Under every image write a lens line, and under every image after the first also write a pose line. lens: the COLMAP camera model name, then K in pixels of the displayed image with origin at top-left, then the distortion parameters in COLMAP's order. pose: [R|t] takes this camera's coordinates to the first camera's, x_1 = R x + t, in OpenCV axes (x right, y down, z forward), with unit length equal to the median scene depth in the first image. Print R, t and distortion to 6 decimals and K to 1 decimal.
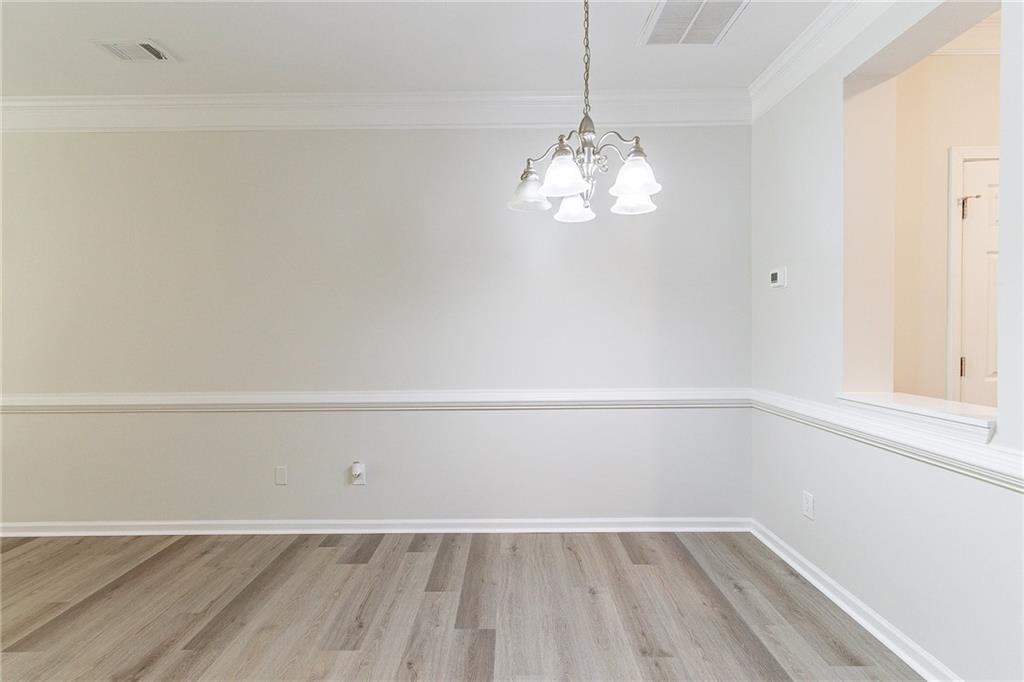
lens RADIAL K [[478.7, 0, 515.9], [0, 478.7, 336.1], [0, 0, 1]] dist [0.009140, -0.001784]
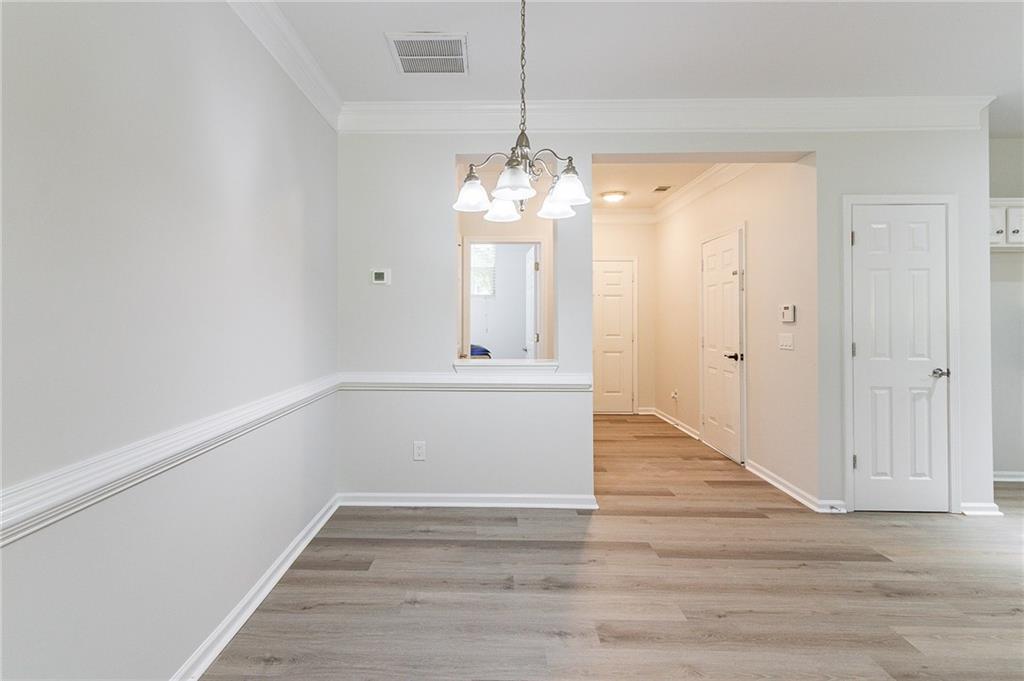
lens RADIAL K [[478.7, 0, 488.4], [0, 478.7, 318.4], [0, 0, 1]] dist [0.009140, -0.001784]
pose [[0.027730, 0.002100, 0.999613, -0.742820], [0.004808, 0.999986, -0.002234, -0.015163], [-0.999604, 0.004868, 0.027720, 0.794819]]
